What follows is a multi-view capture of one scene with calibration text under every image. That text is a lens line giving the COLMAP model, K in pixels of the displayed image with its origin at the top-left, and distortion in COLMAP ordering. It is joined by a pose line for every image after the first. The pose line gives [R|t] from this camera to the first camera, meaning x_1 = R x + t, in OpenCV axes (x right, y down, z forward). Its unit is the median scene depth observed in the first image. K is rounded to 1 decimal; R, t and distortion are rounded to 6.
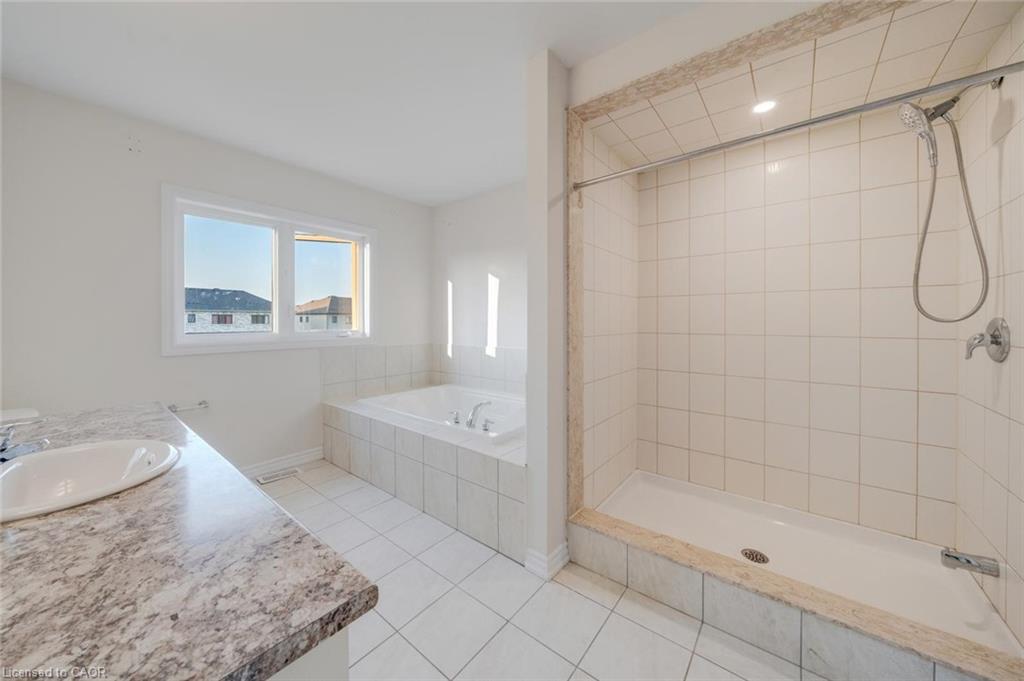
lens RADIAL K [[357.7, 0, 512.8], [0, 357.7, 322.4], [0, 0, 1]] dist [0.001361, -0.000039]
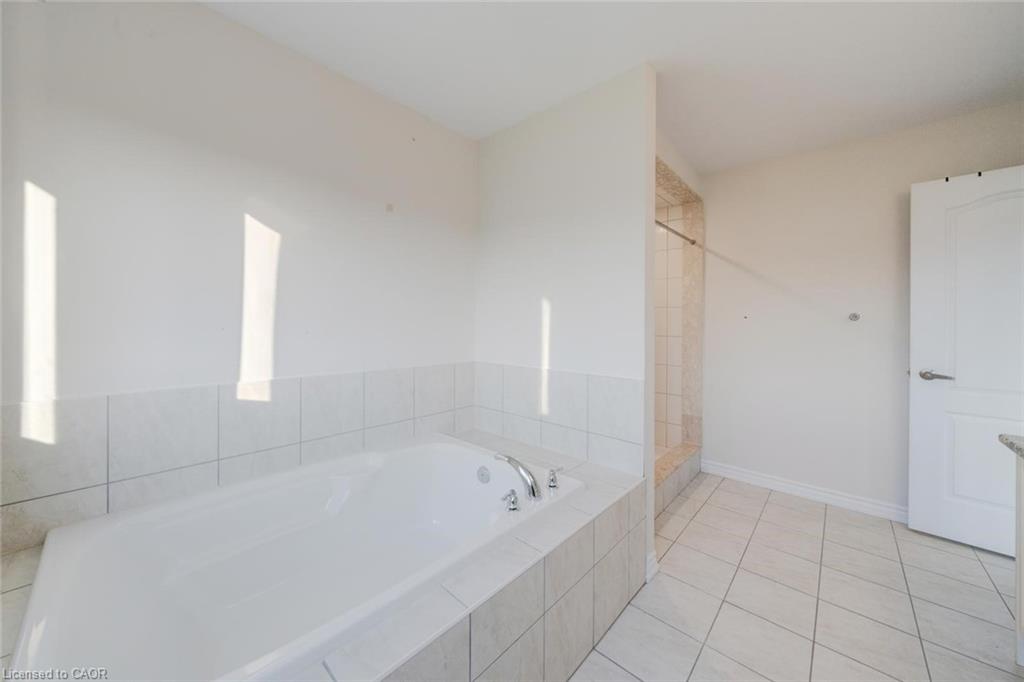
lens RADIAL K [[356.6, 0, 512.5], [0, 356.6, 326.6], [0, 0, 1]] dist [-0.000997, 0.000111]
pose [[0.080360, -0.001425, 0.996765, -0.480536], [-0.007553, 0.999969, 0.002038, -0.002450], [-0.996737, -0.007693, 0.080347, 0.648900]]
